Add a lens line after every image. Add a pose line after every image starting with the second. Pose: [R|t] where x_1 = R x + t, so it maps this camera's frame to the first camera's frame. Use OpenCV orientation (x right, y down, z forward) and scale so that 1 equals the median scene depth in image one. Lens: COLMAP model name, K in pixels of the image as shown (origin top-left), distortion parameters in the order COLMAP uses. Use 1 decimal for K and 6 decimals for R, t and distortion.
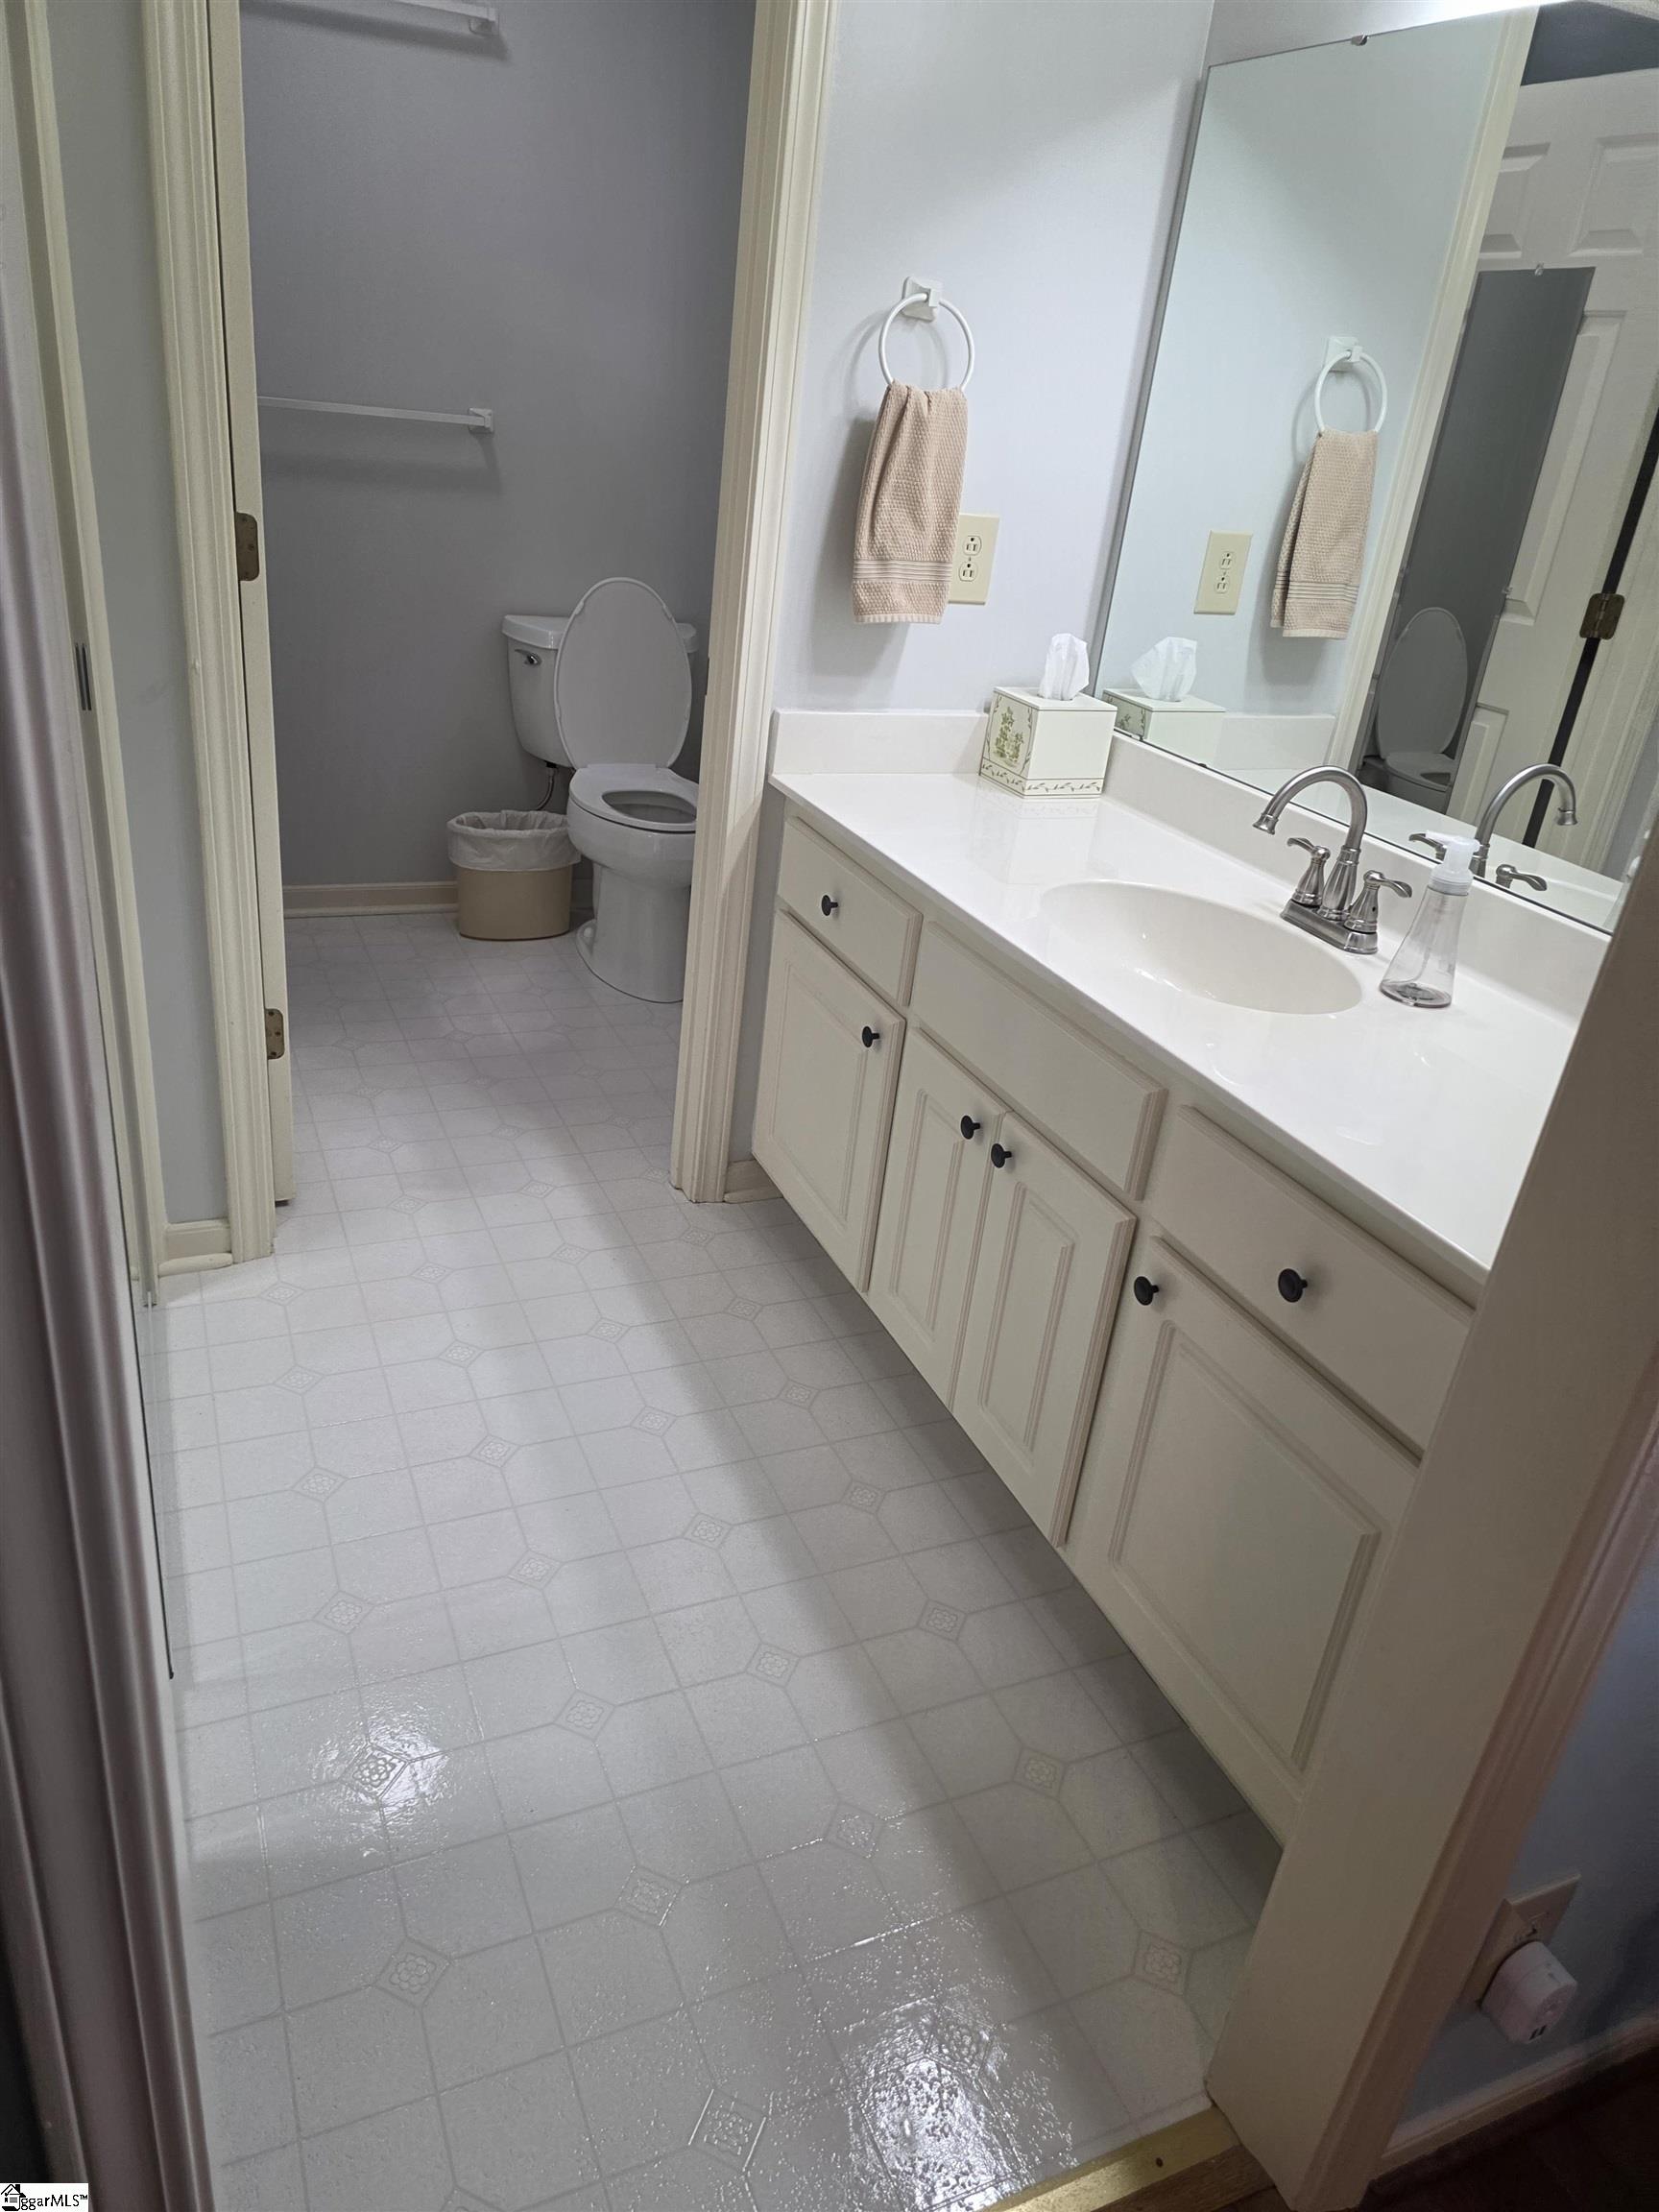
lens RADIAL K [[1509.3, 0, 824.2], [0, 1509.3, 1115.0], [0, 0, 1]] dist [0.050153, -0.000835]
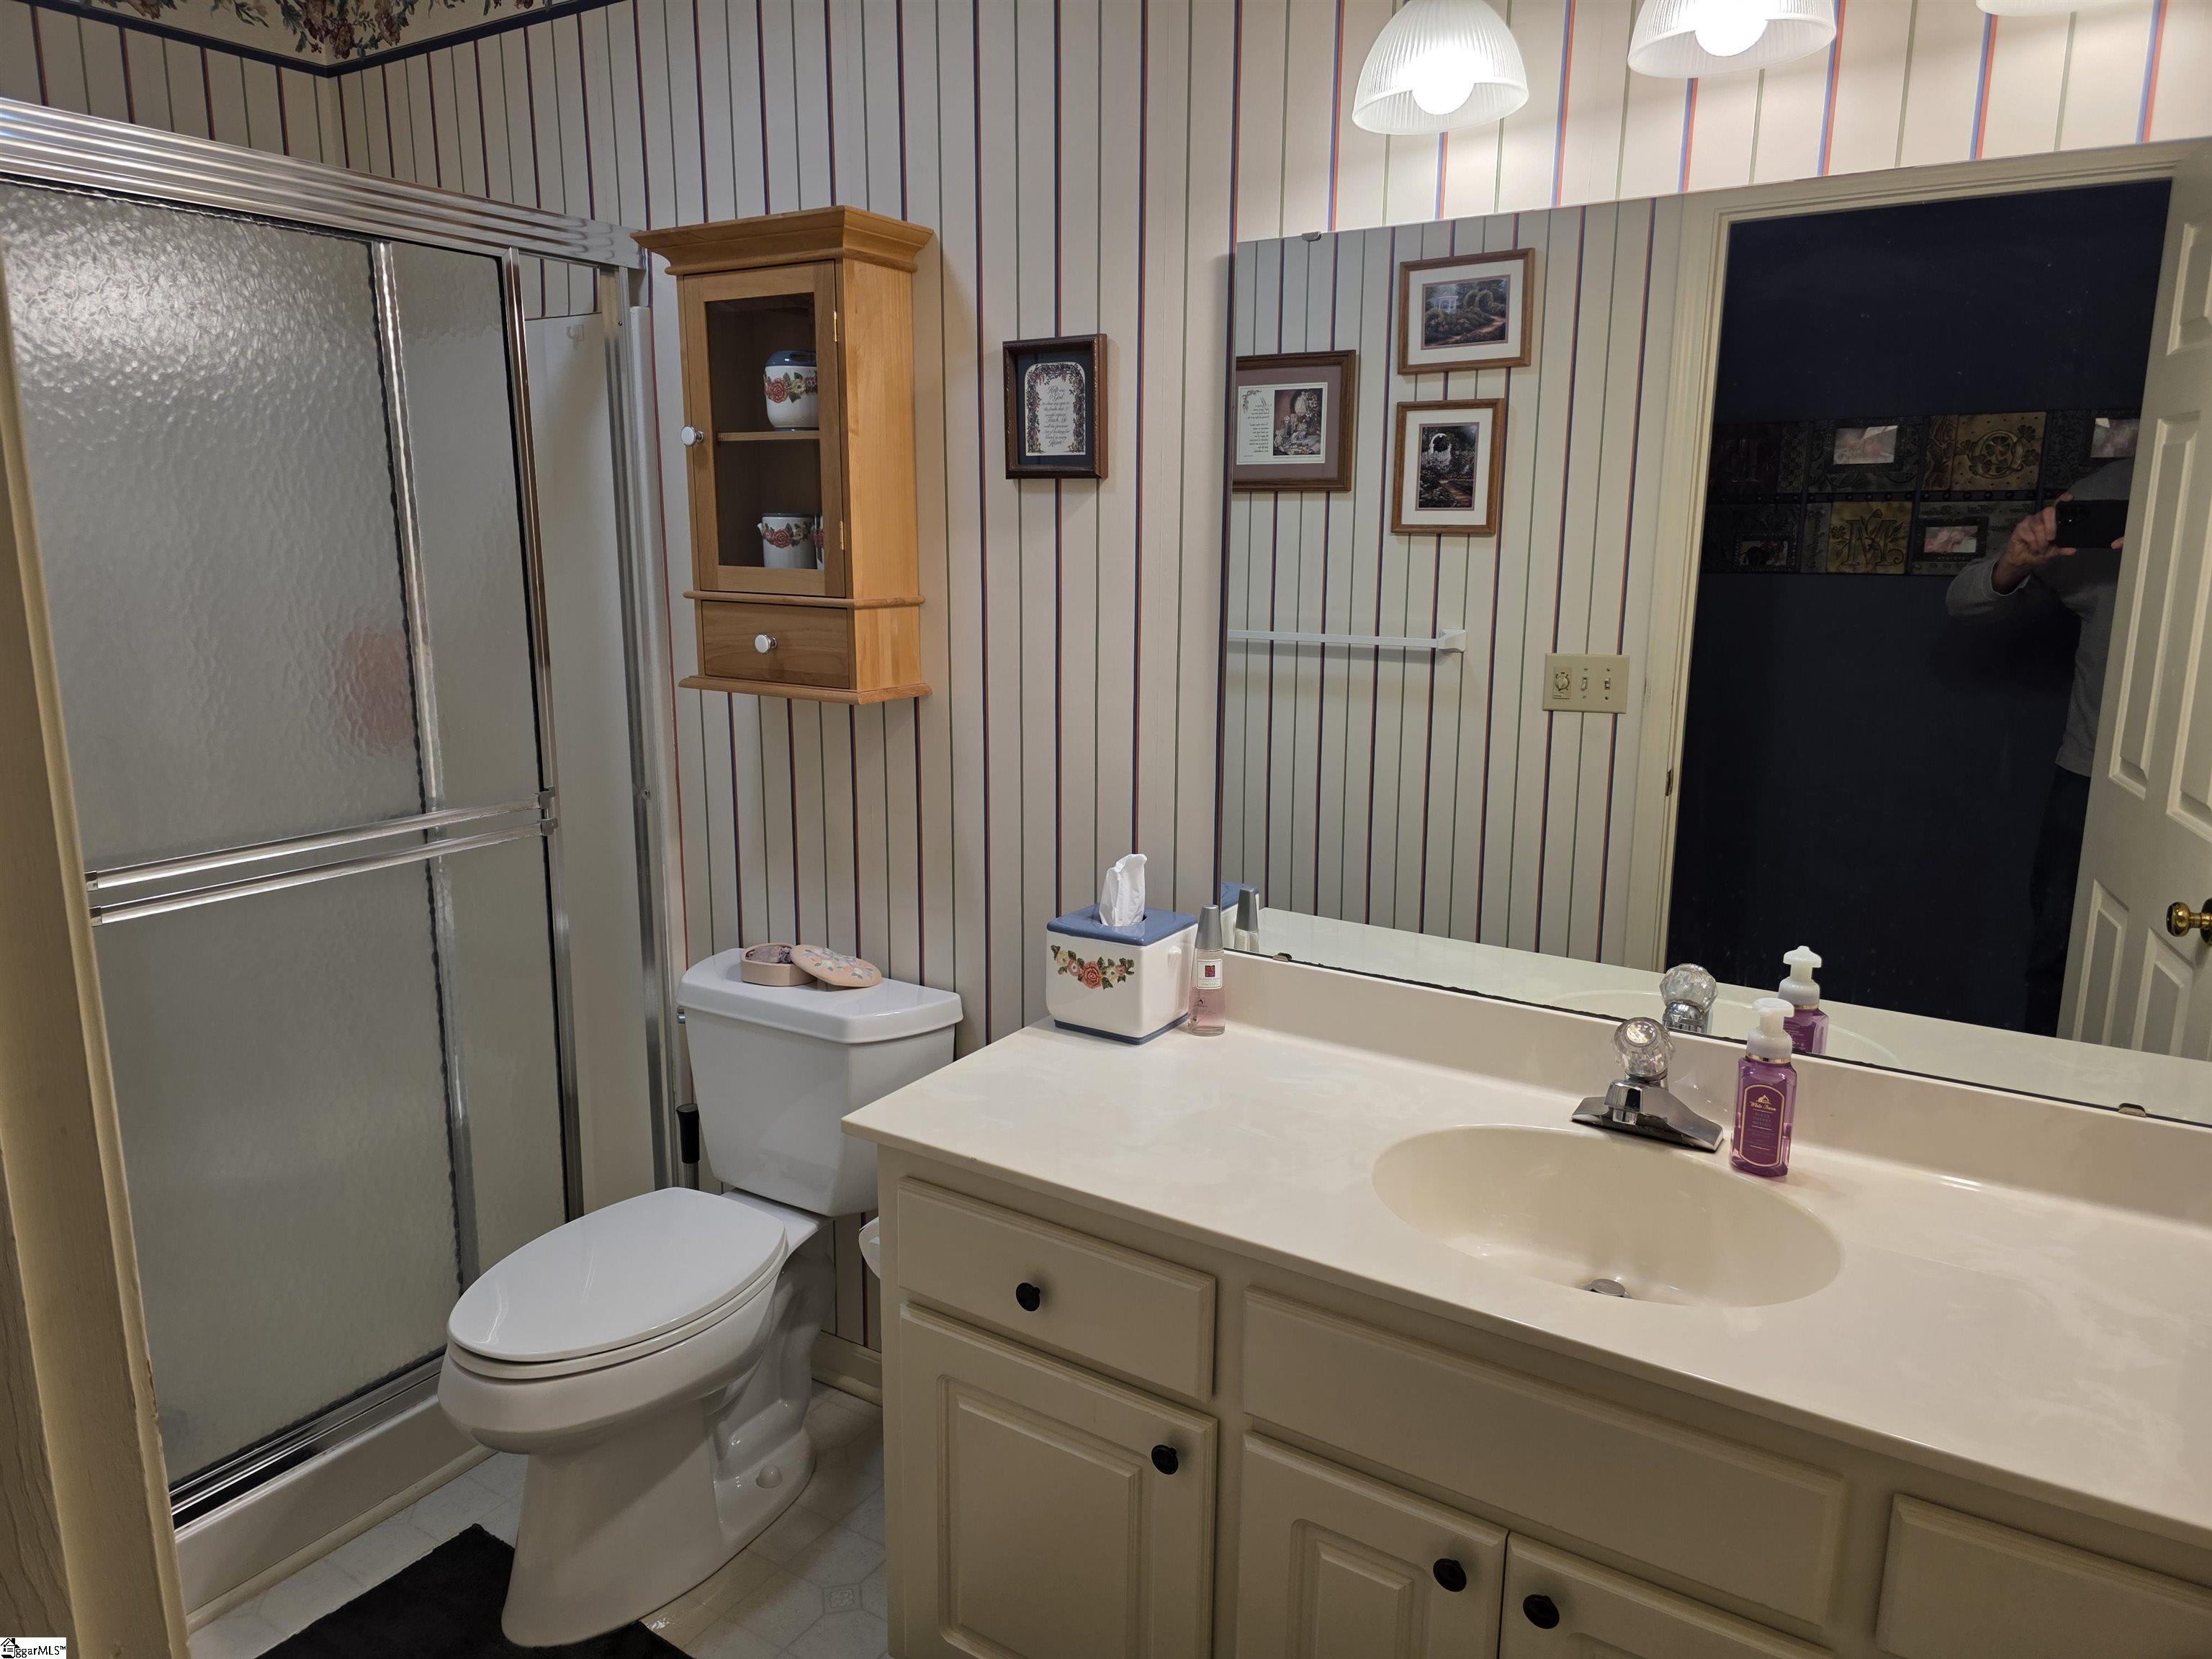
lens RADIAL K [[1423.1, 0, 1112.8], [0, 1423.1, 816.7], [0, 0, 1]] dist [-0.000577, 0.000013]
pose [[0.834634, -0.214141, 0.507475, -0.266761], [0.318850, 0.939105, -0.128130, -0.259923], [-0.449134, 0.268750, 0.852087, 0.377661]]
